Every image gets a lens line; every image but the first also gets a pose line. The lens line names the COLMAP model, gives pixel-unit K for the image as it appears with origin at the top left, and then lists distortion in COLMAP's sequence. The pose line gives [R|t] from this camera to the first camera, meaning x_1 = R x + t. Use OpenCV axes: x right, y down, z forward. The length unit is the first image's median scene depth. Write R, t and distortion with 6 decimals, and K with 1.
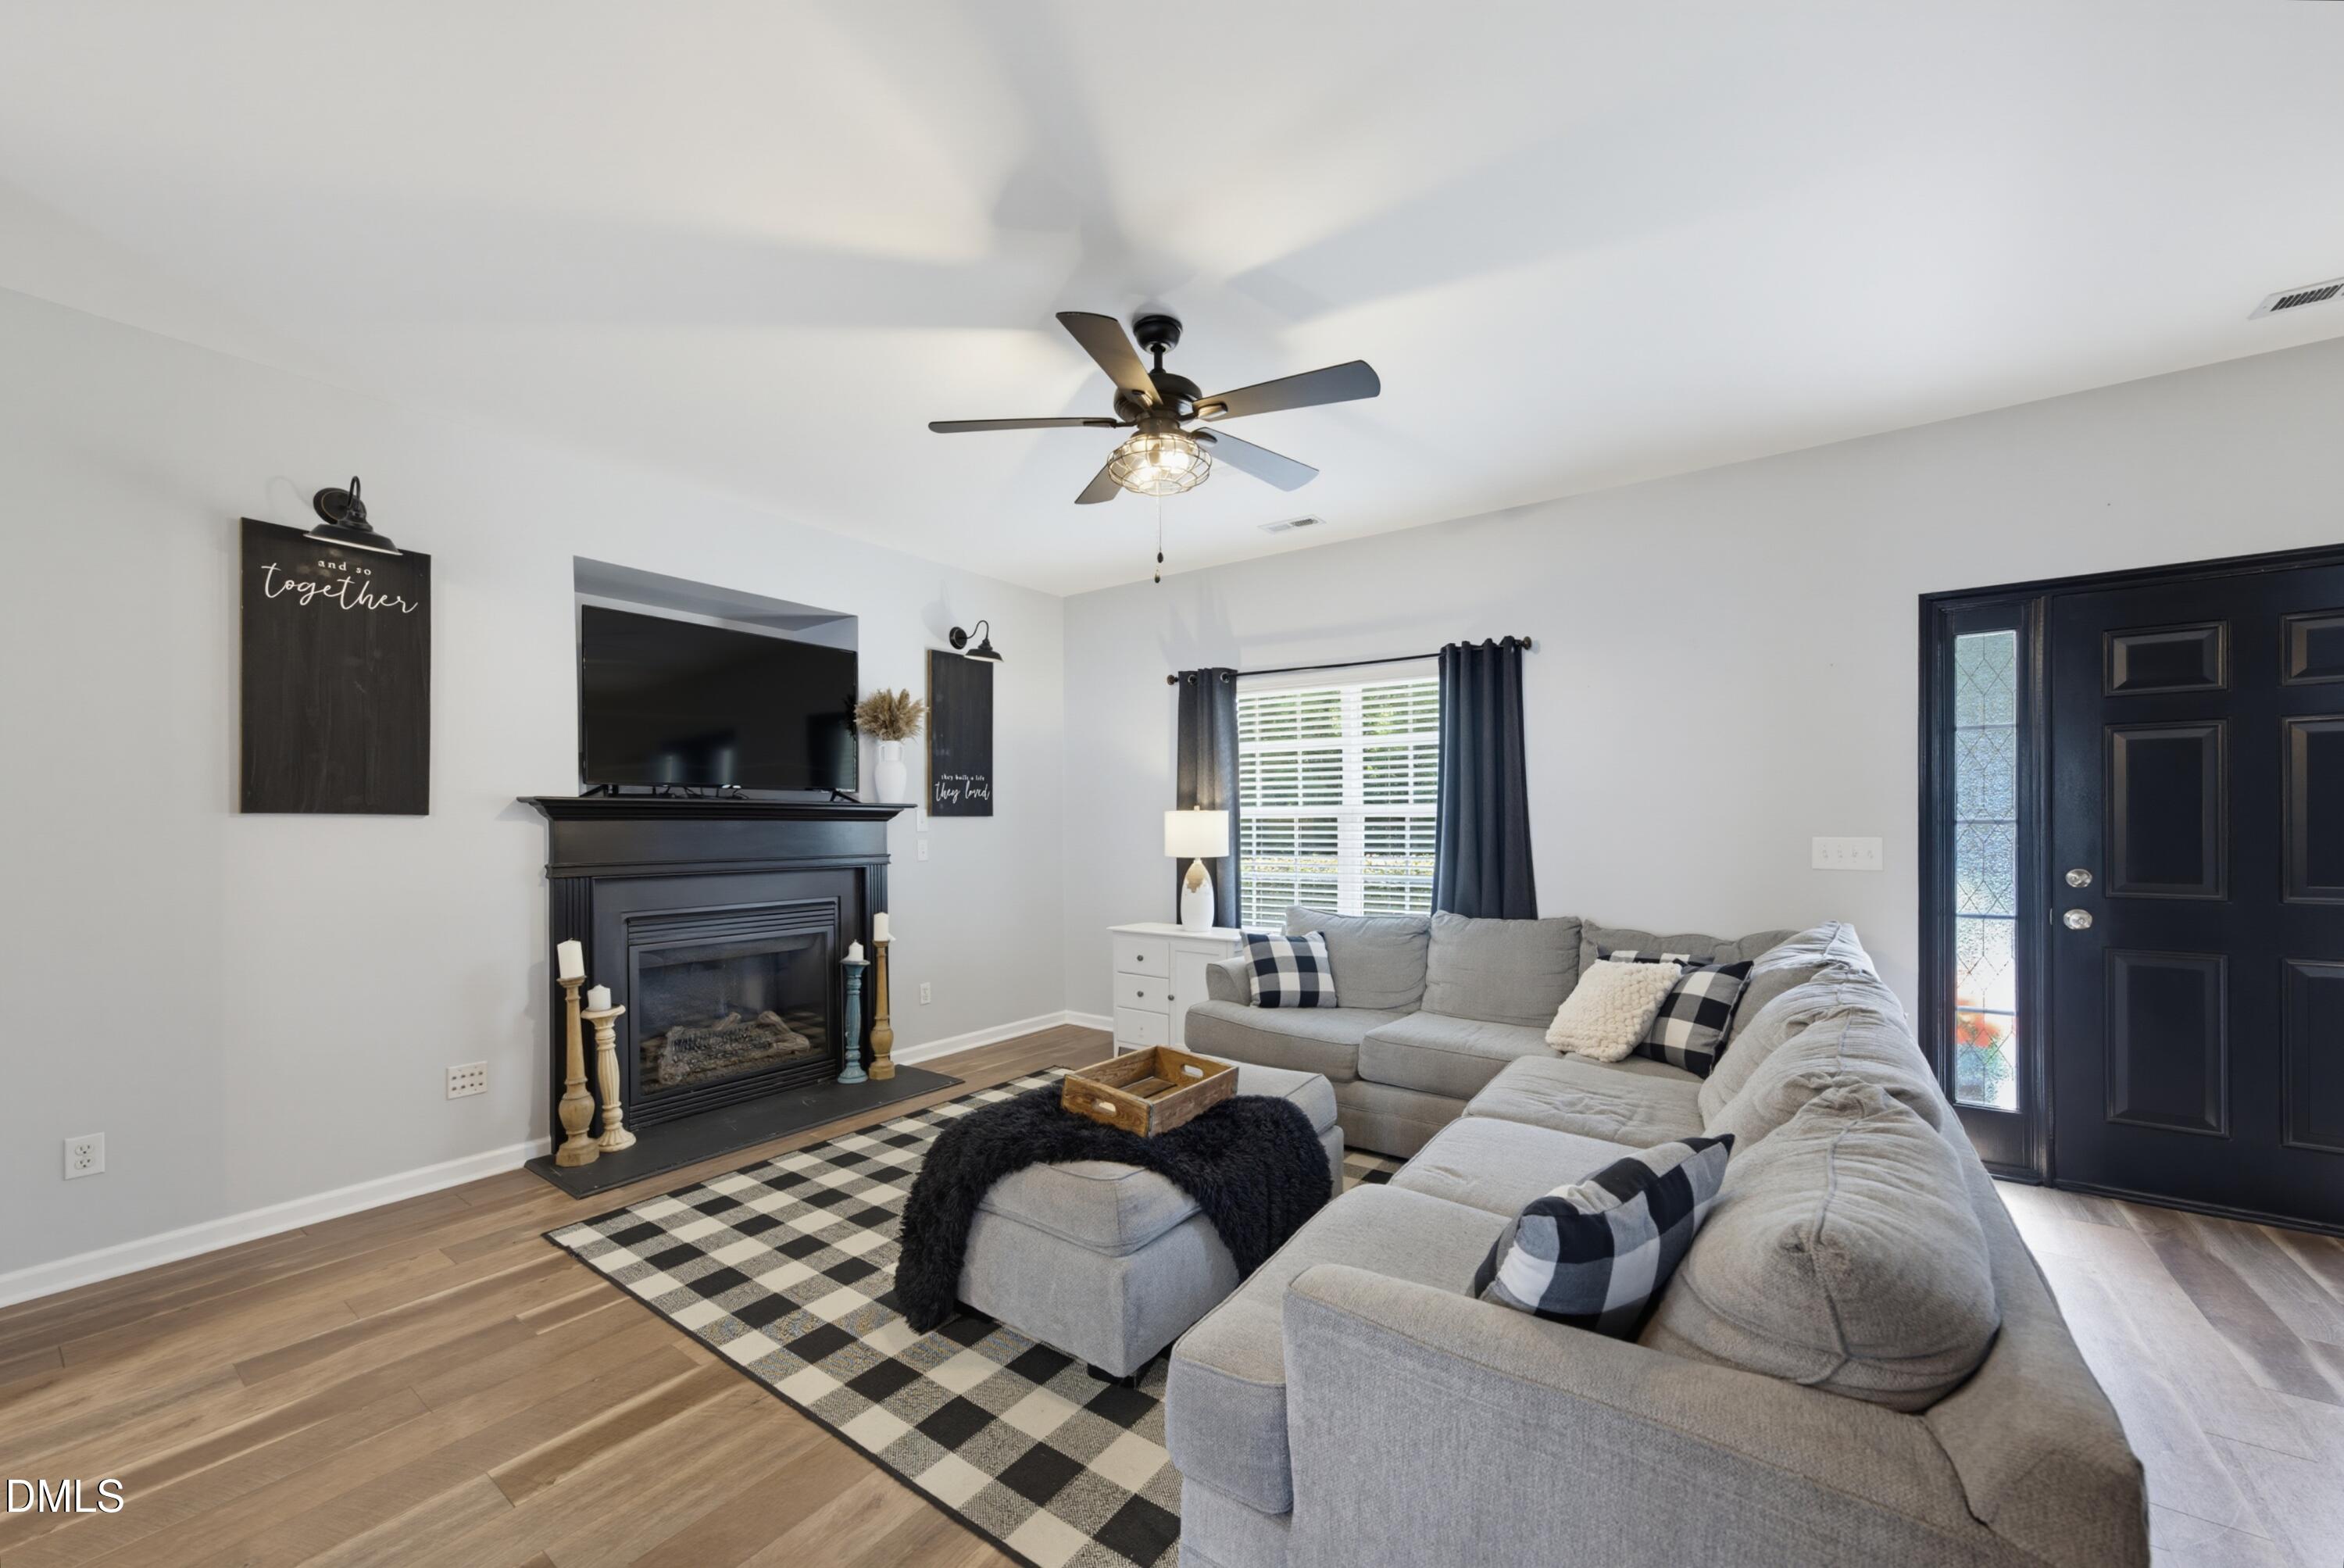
lens RADIAL K [[890.9, 0, 1177.4], [0, 890.9, 820.1], [0, 0, 1]] dist [-0.015860, 0.007715]
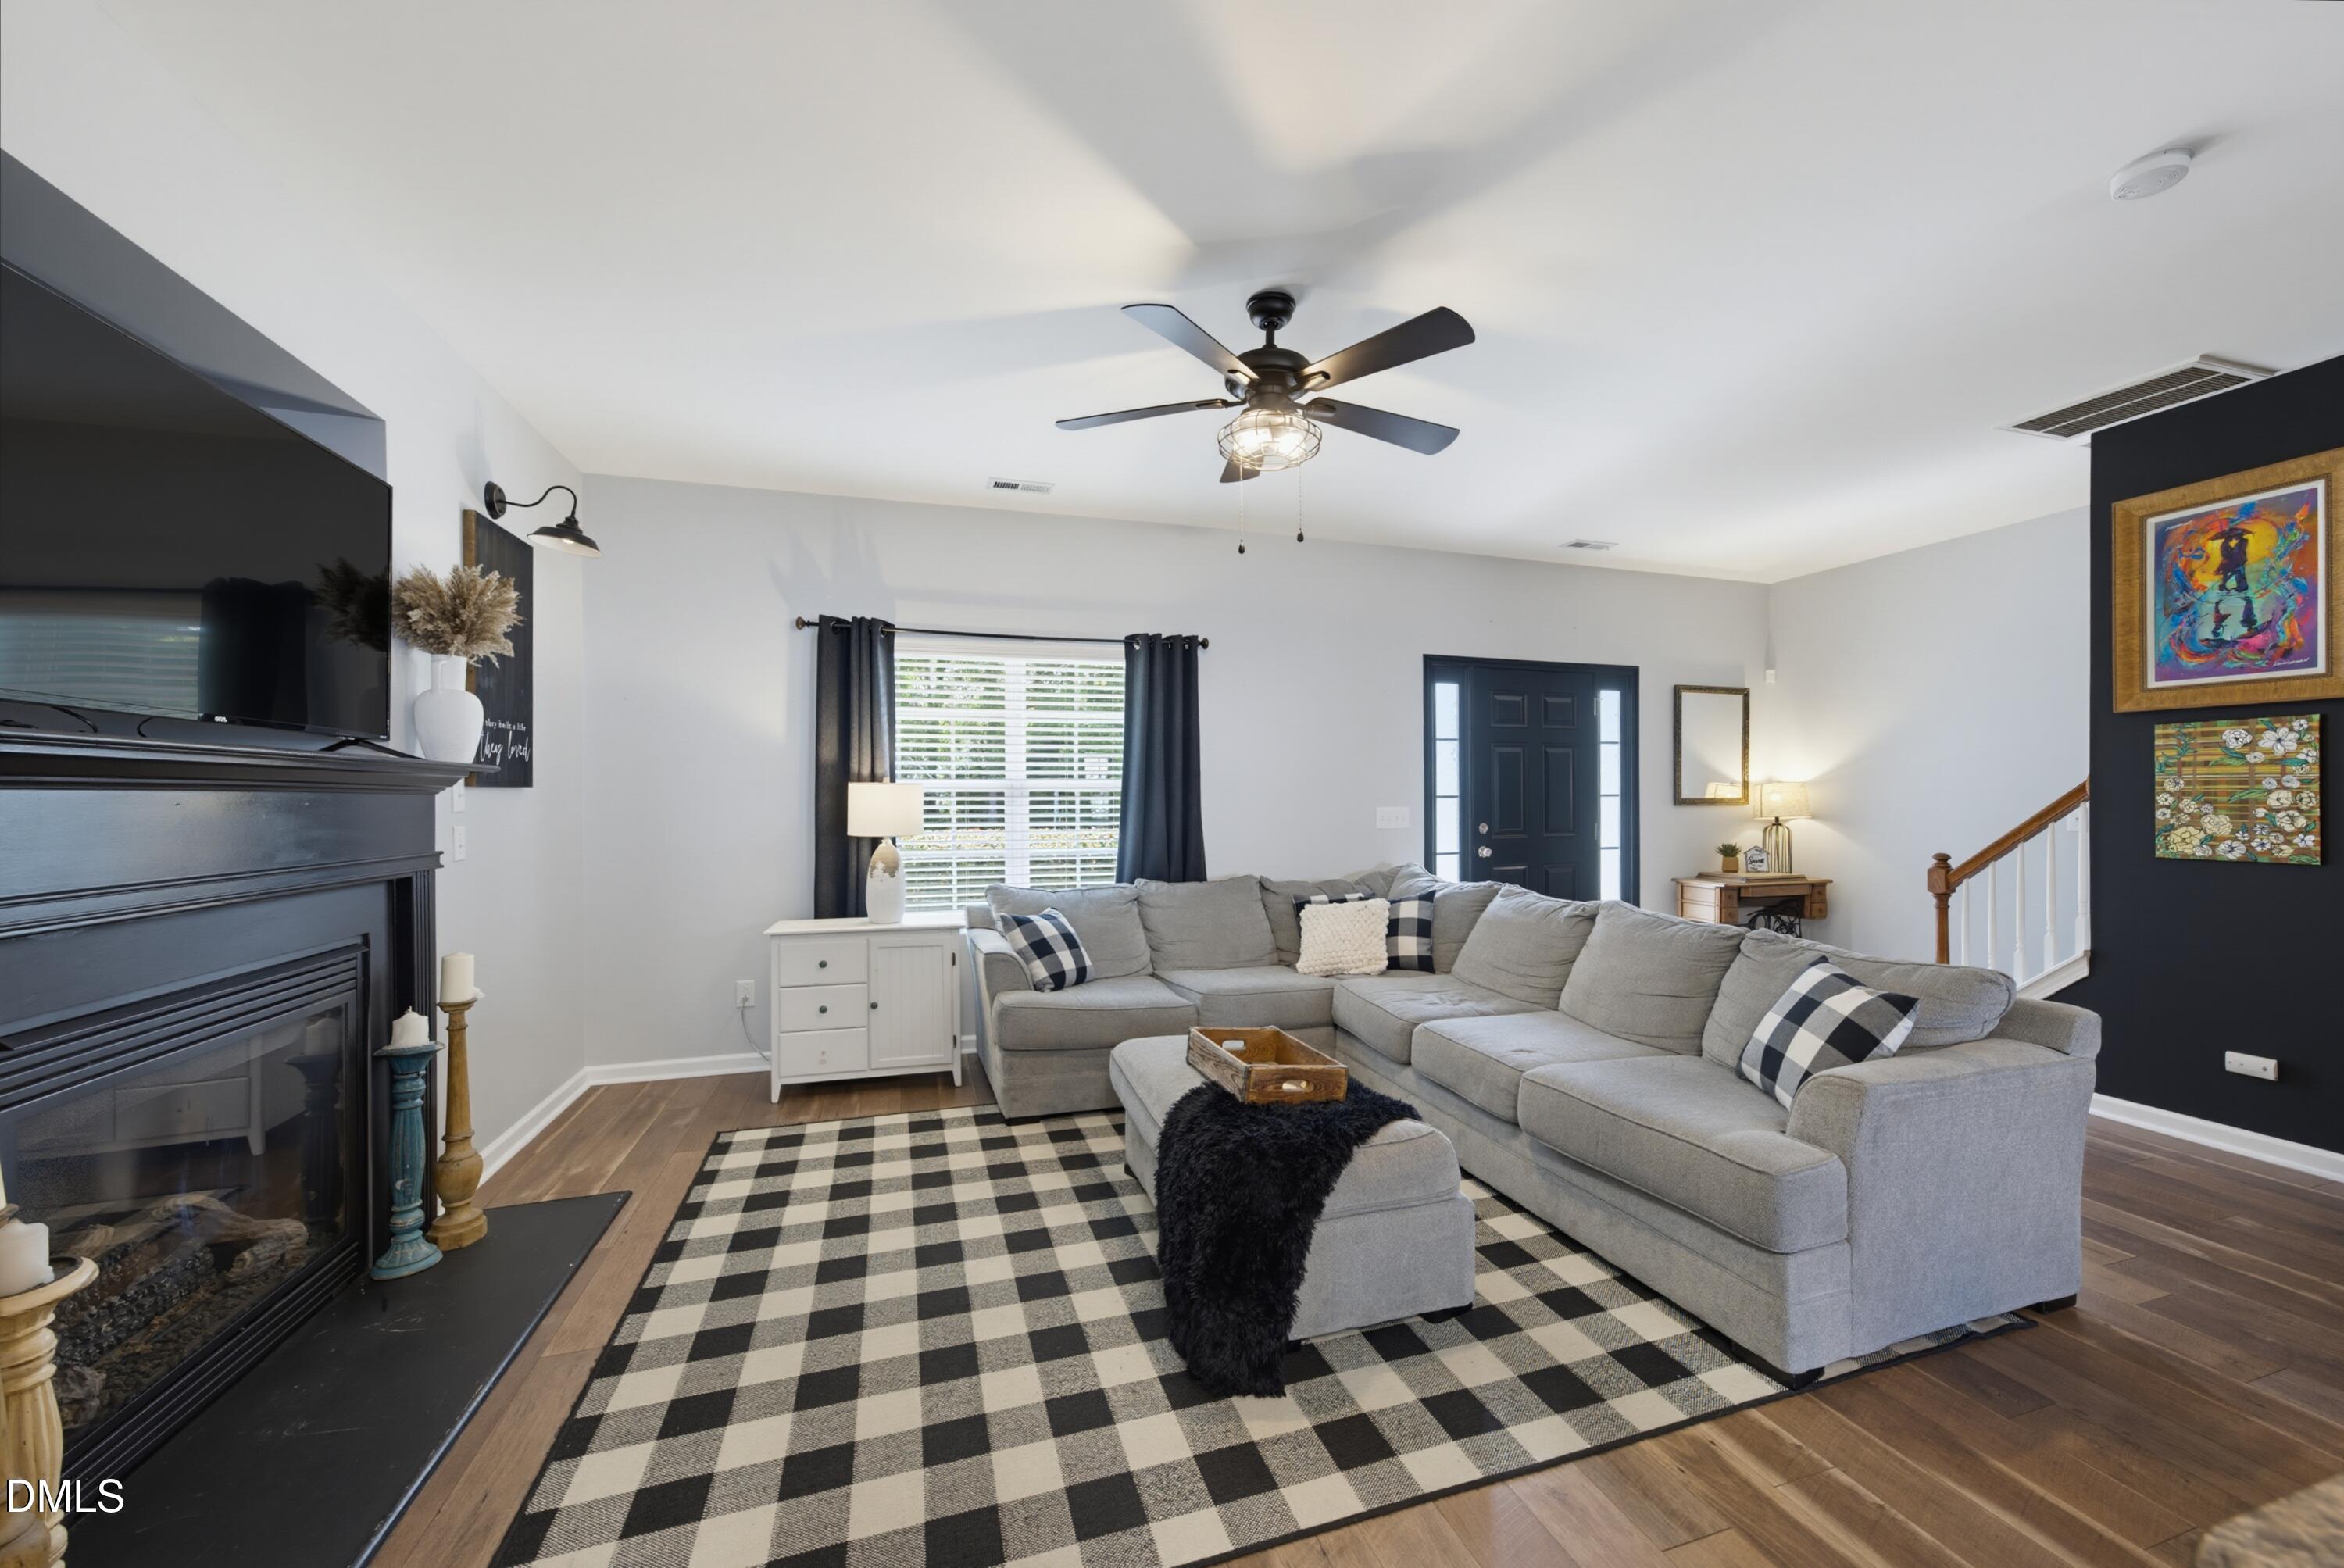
lens RADIAL K [[890.9, 0, 1182.6], [0, 890.9, 788.6], [0, 0, 1]] dist [-0.015860, 0.007715]
pose [[0.594703, 0.009232, 0.803893, -0.536882], [-0.001649, 0.999946, -0.010263, 0.003185], [-0.803944, 0.004778, 0.594686, 0.293737]]
